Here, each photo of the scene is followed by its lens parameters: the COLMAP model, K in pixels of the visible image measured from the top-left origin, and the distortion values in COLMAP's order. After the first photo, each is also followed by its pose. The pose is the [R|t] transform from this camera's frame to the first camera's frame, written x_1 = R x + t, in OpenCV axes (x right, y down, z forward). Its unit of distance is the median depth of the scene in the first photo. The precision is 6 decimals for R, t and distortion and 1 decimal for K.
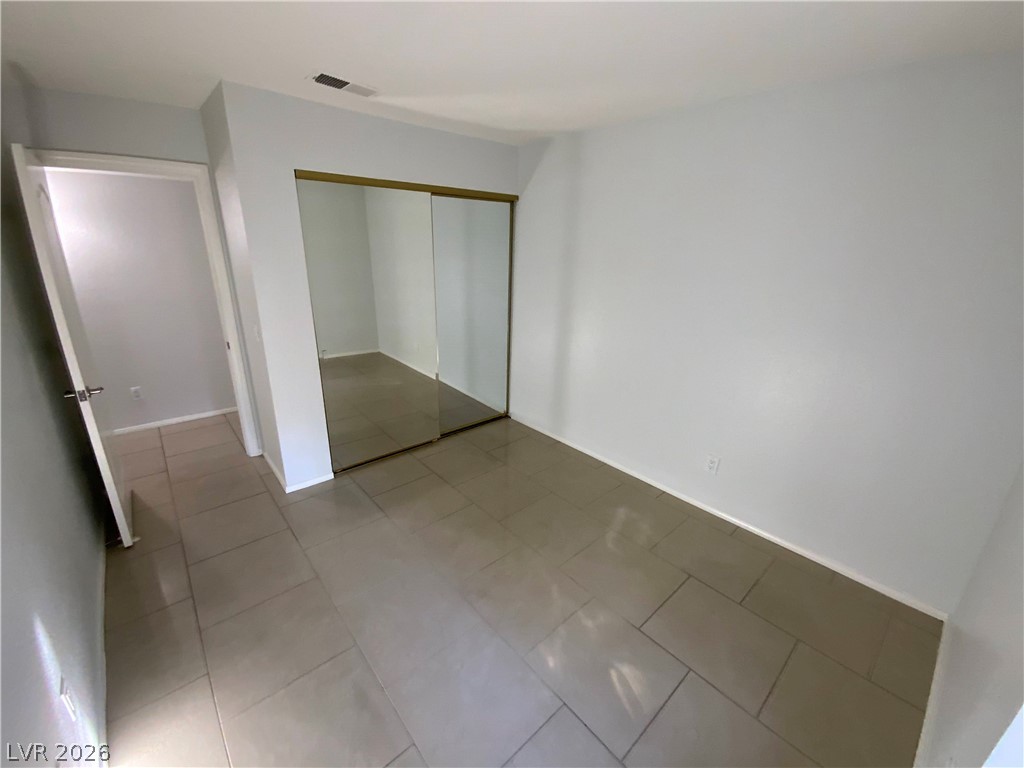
lens RADIAL K [[419.8, 0, 511.5], [0, 419.8, 380.1], [0, 0, 1]] dist [0.000725, -0.000258]
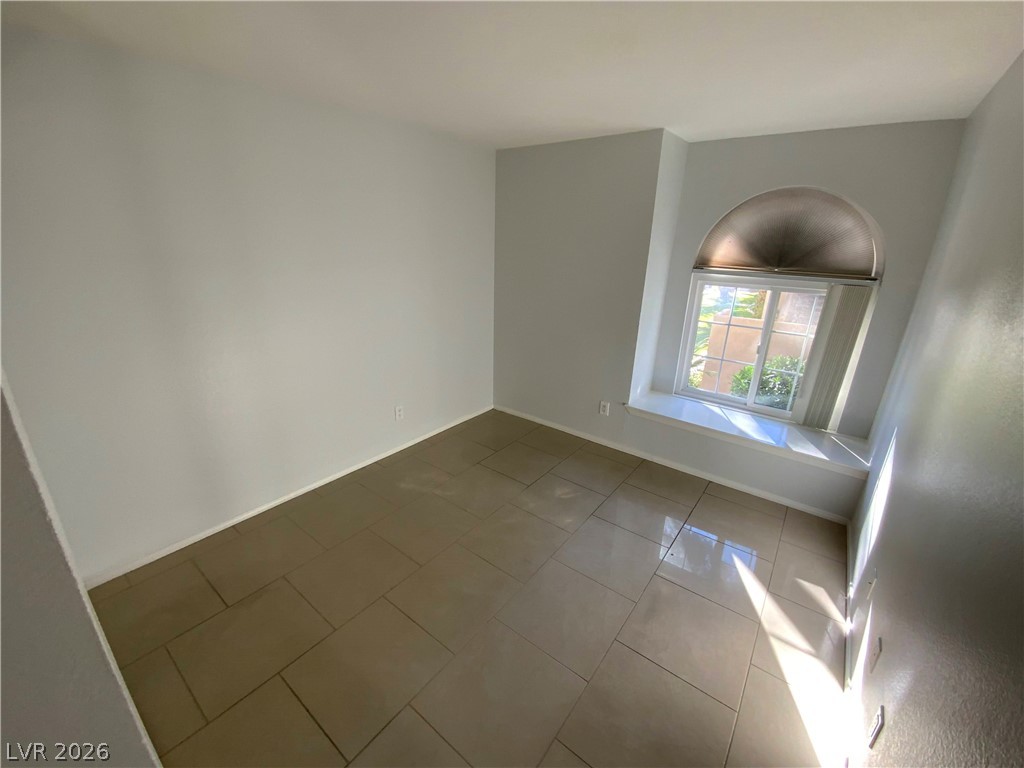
lens RADIAL K [[419.8, 0, 513.2], [0, 419.8, 384.5], [0, 0, 1]] dist [0.000725, -0.000258]
pose [[-0.184972, -0.349572, 0.918469, -0.859953], [0.277636, 0.877937, 0.390059, -0.325152], [-0.942711, 0.327150, -0.065340, 0.874904]]
